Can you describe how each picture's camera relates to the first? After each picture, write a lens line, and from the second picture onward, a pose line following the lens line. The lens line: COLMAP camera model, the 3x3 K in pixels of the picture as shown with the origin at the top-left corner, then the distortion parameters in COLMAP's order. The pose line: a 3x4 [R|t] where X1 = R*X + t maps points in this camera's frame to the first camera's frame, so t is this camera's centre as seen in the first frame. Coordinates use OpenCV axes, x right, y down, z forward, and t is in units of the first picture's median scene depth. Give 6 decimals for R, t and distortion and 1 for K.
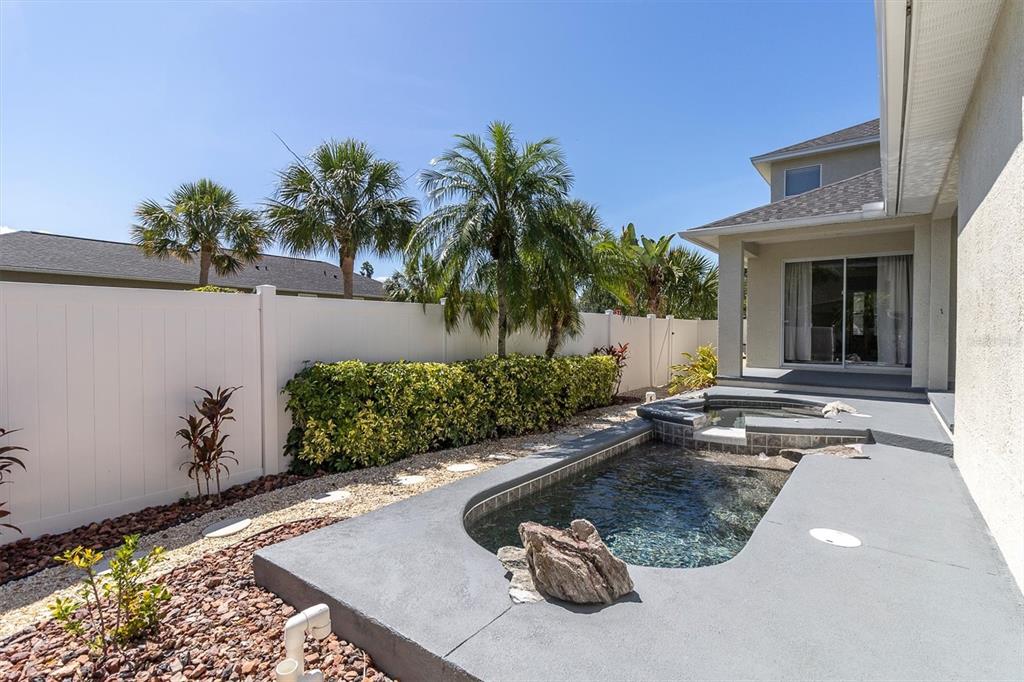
lens RADIAL K [[483.2, 0, 514.0], [0, 483.2, 331.3], [0, 0, 1]] dist [0.002861, 0.000402]
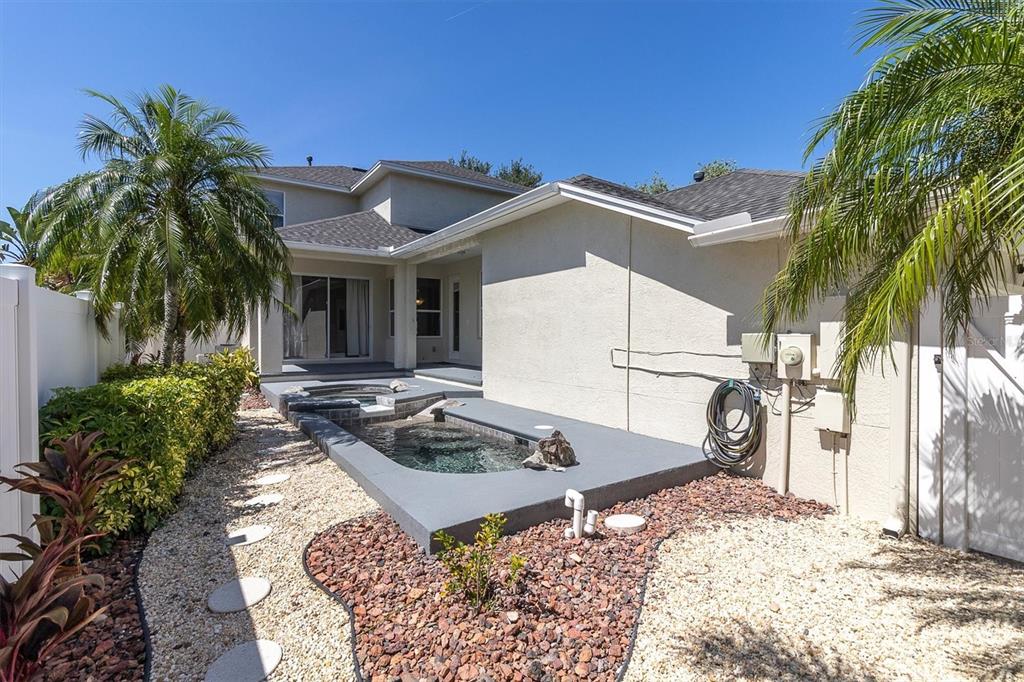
lens RADIAL K [[483.2, 0, 514.0], [0, 483.2, 331.3], [0, 0, 1]] dist [0.002861, 0.000402]
pose [[0.312082, -0.002049, 0.950053, -0.875018], [0.000471, 0.999998, 0.002002, -0.011733], [-0.950055, -0.000177, 0.312082, 0.252171]]
